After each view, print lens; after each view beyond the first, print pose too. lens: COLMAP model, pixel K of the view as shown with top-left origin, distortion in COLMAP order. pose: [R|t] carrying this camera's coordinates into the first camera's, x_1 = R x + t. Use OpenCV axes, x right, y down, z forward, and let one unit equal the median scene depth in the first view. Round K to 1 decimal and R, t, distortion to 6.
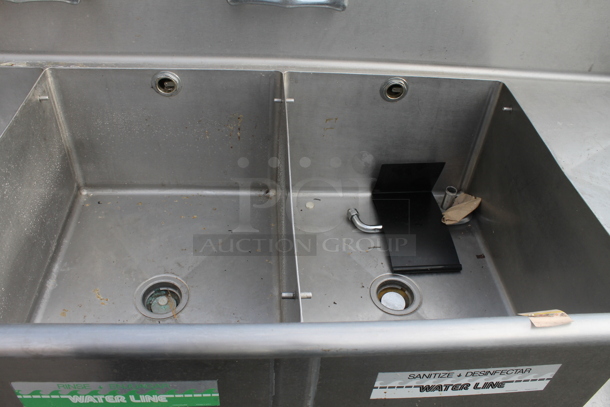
lens RADIAL K [[505.5, 0, 305.0], [0, 505.5, 203.5], [0, 0, 1]] dist [-0.167634, 0.135175]
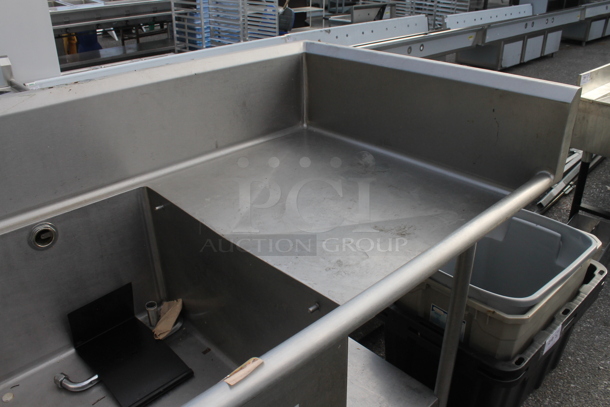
lens RADIAL K [[505.5, 0, 305.0], [0, 505.5, 203.5], [0, 0, 1]] dist [-0.167634, 0.135175]
pose [[0.770790, -0.360280, 0.525435, 0.099826], [0.481614, 0.869405, -0.110373, 0.056973], [-0.417051, 0.338132, 0.843644, -0.000909]]
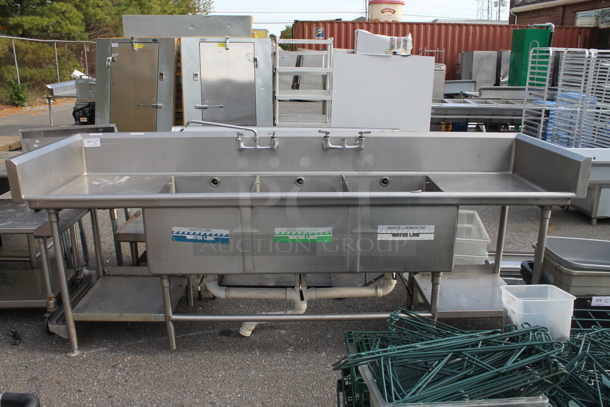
lens RADIAL K [[505.5, 0, 305.0], [0, 505.5, 203.5], [0, 0, 1]] dist [-0.167634, 0.135175]
pose [[0.996708, -0.048282, -0.065128, -0.074291], [0.013386, 0.890309, -0.455160, 1.082989], [0.079960, 0.452789, 0.888025, -1.345526]]
